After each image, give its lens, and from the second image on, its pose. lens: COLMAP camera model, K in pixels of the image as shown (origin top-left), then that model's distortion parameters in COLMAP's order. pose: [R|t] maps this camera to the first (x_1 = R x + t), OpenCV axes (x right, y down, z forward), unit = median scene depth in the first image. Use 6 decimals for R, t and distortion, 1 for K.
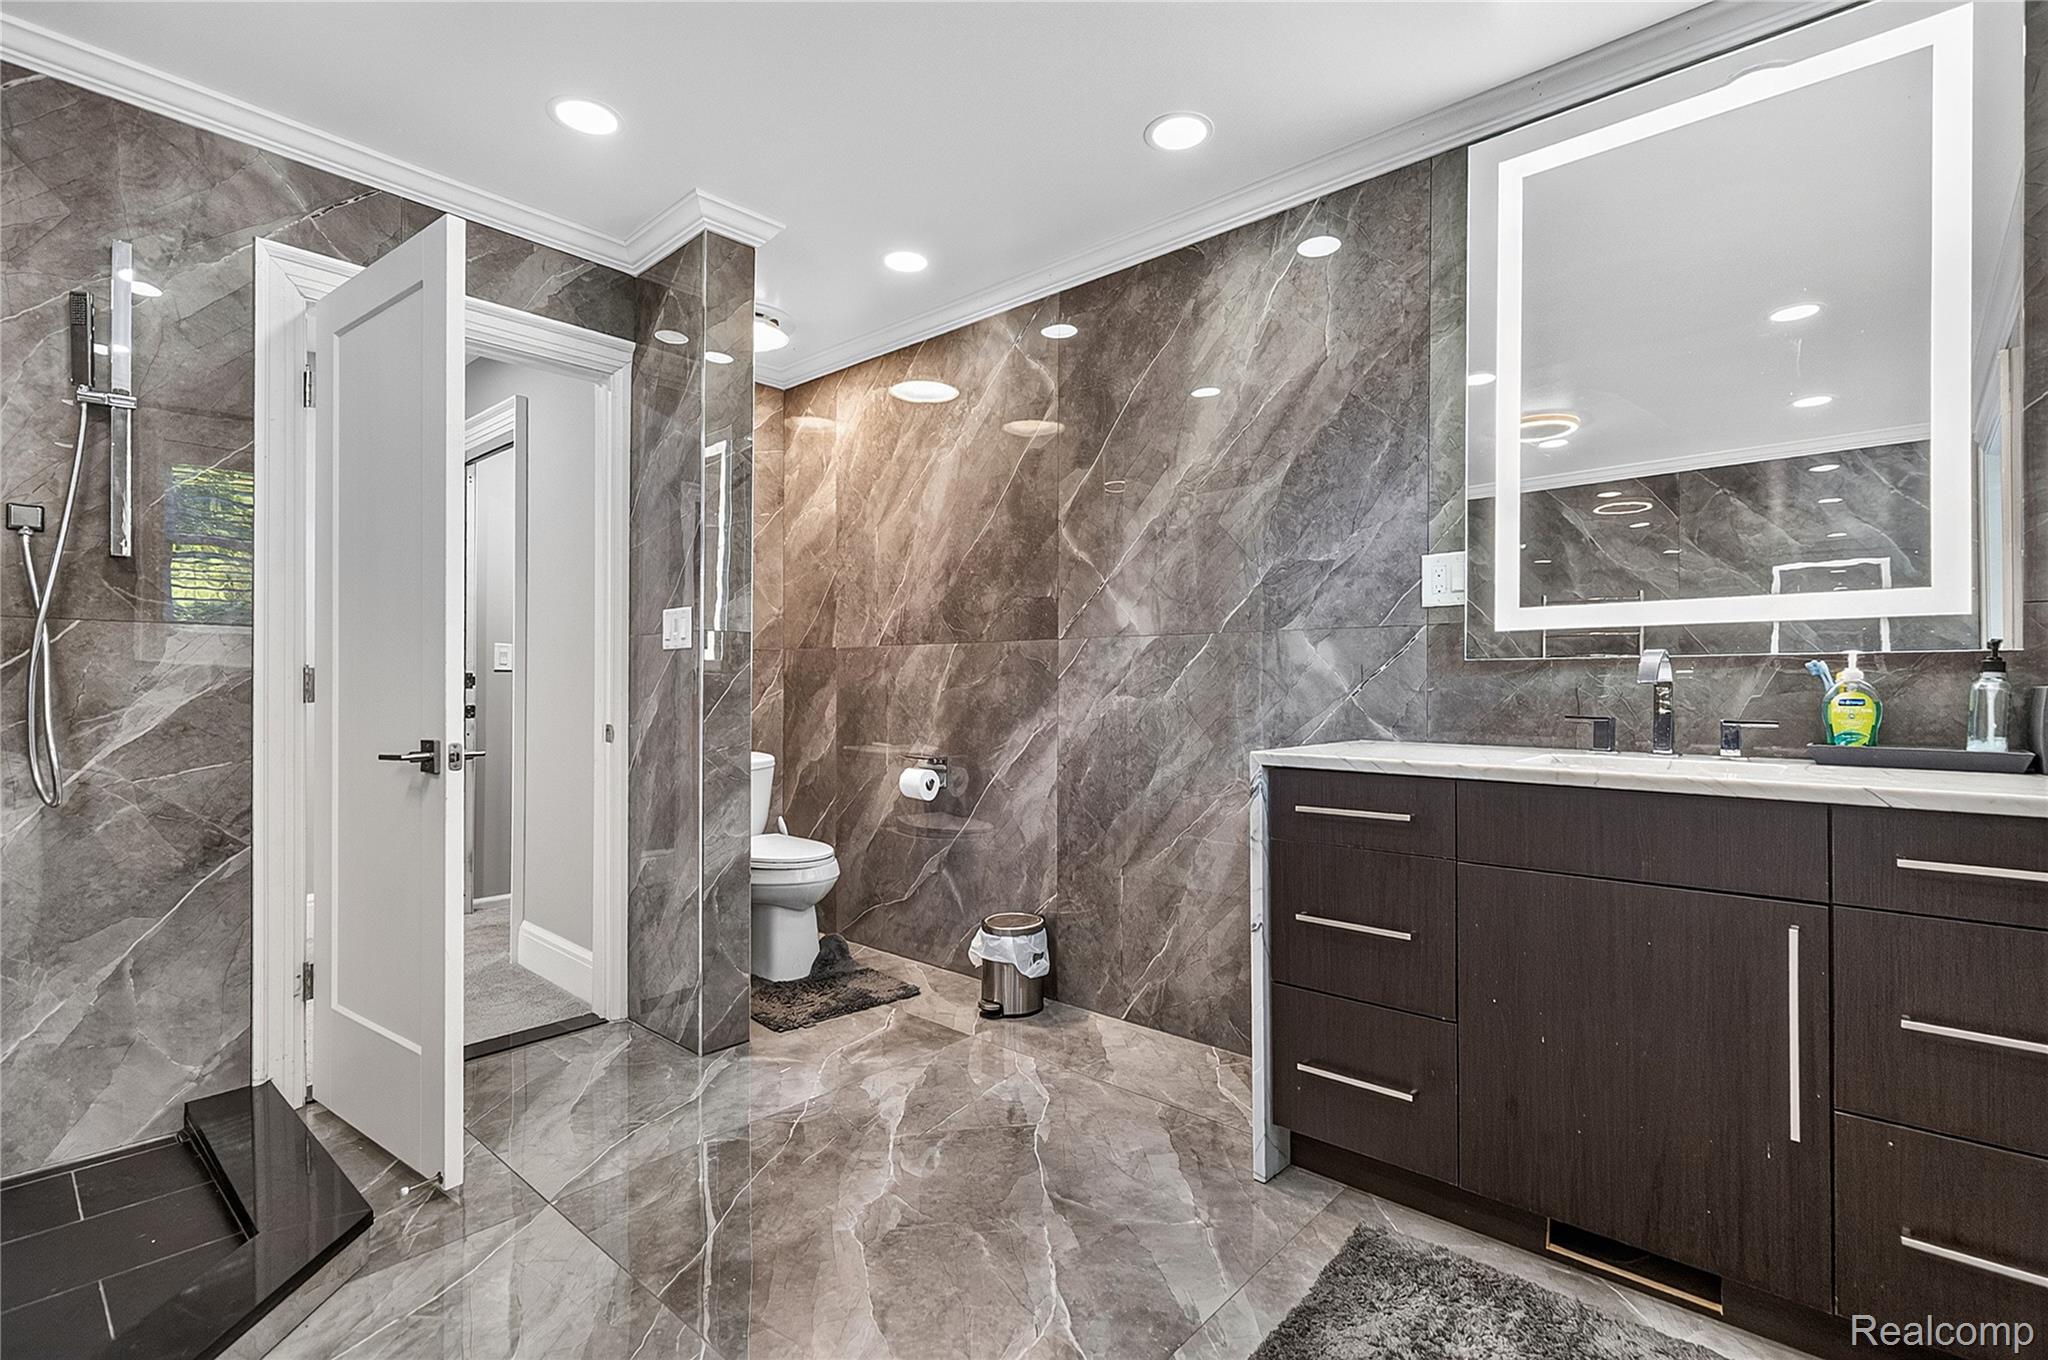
lens RADIAL K [[936.4, 0, 1039.7], [0, 936.4, 686.1], [0, 0, 1]] dist [0.011090, -0.000774]
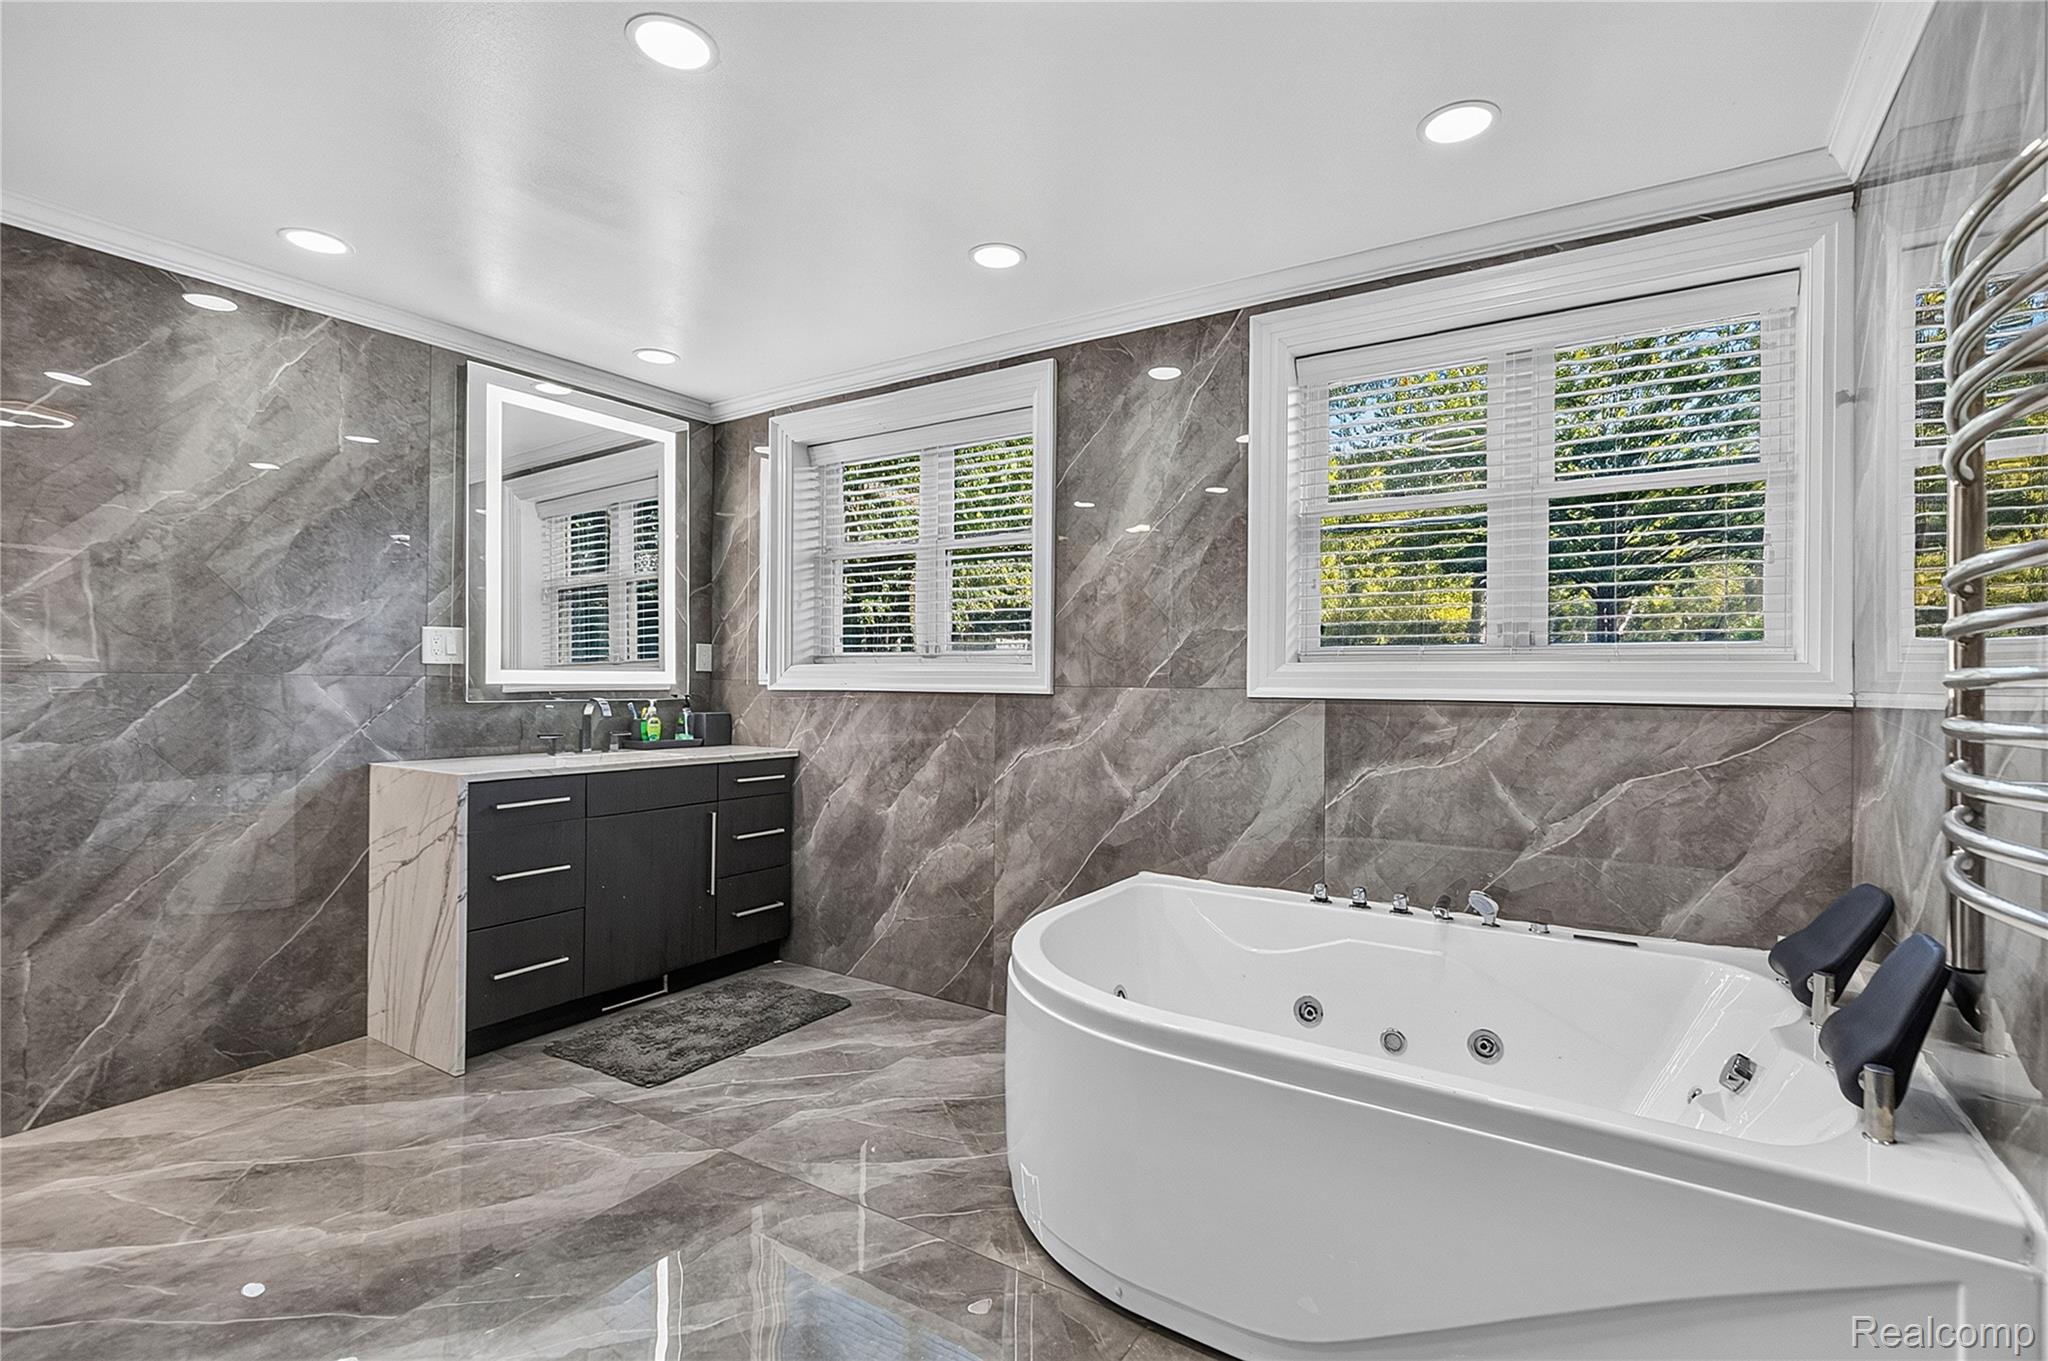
lens RADIAL K [[936.4, 0, 1039.7], [0, 936.4, 686.6], [0, 0, 1]] dist [0.011090, -0.000774]
pose [[-0.145704, -0.008774, 0.989289, -1.028897], [-0.009219, 0.999929, 0.007510, -0.063377], [-0.989285, -0.008026, -0.145775, 0.274049]]
